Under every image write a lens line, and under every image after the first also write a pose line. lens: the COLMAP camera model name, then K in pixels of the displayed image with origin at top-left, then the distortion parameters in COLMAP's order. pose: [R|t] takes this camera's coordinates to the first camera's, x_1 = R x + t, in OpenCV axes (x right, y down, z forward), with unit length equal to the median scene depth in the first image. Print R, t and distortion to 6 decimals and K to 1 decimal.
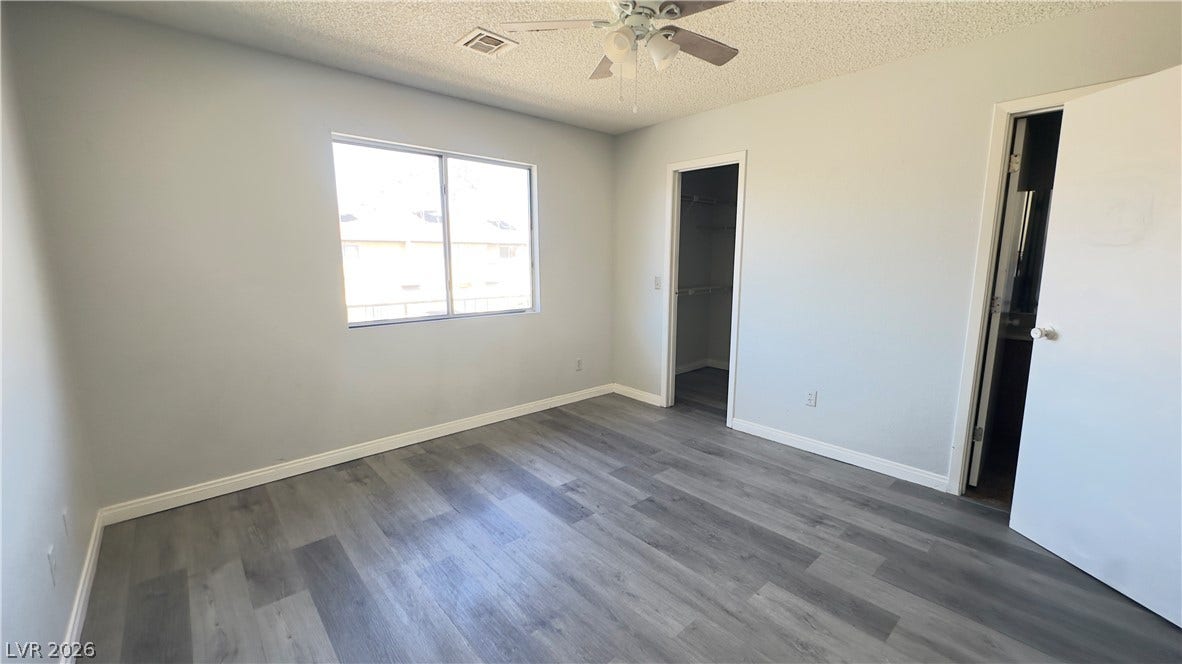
lens RADIAL K [[472.9, 0, 590.4], [0, 472.9, 332.0], [0, 0, 1]] dist [-0.001368, 0.000592]
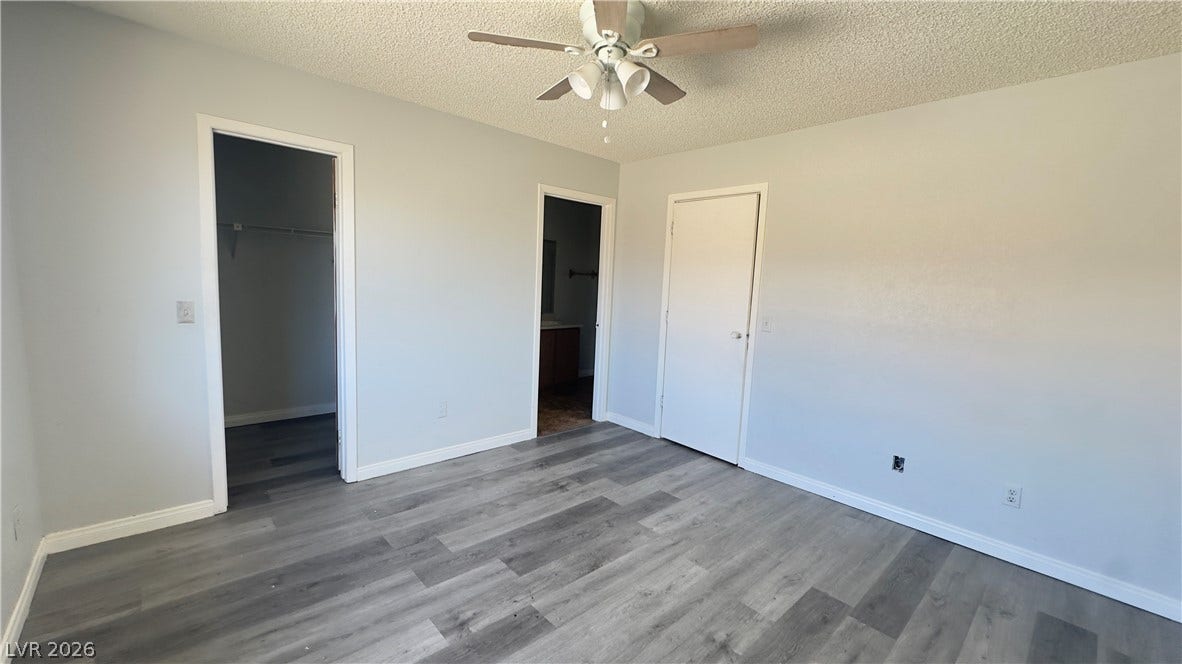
lens RADIAL K [[472.9, 0, 590.4], [0, 472.9, 332.0], [0, 0, 1]] dist [-0.001368, 0.000592]
pose [[-0.014155, -0.116457, 0.993095, -0.619103], [0.110468, 0.986932, 0.117309, -0.130429], [-0.993779, 0.111365, -0.001105, 0.719422]]
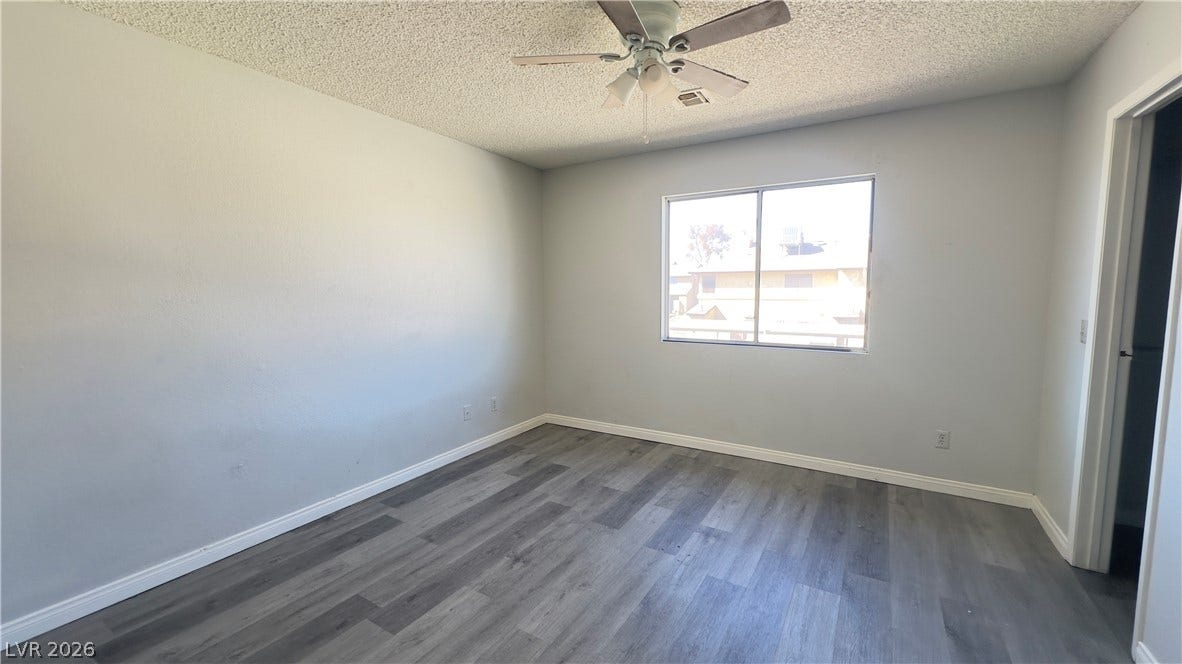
lens RADIAL K [[472.9, 0, 590.4], [0, 472.9, 332.0], [0, 0, 1]] dist [-0.001368, 0.000592]
pose [[0.285841, 0.087444, -0.954279, 0.699154], [-0.143927, 0.988449, 0.047464, -0.067579], [0.947407, 0.123780, 0.295125, 0.427743]]
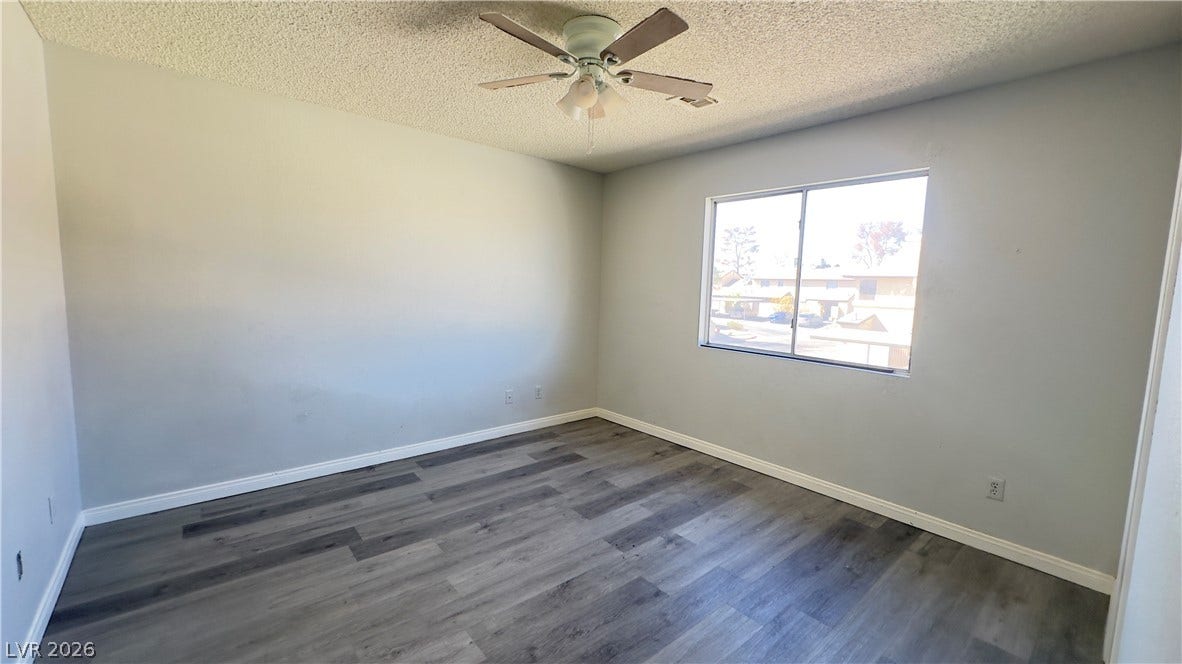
lens RADIAL K [[473.5, 0, 589.1], [0, 473.5, 332.2], [0, 0, 1]] dist [-0.000256, -0.000027]
pose [[-0.025760, 0.099720, -0.994682, 0.789966], [-0.185908, 0.977177, 0.102780, -0.123091], [0.982229, 0.187567, -0.006633, 0.721594]]
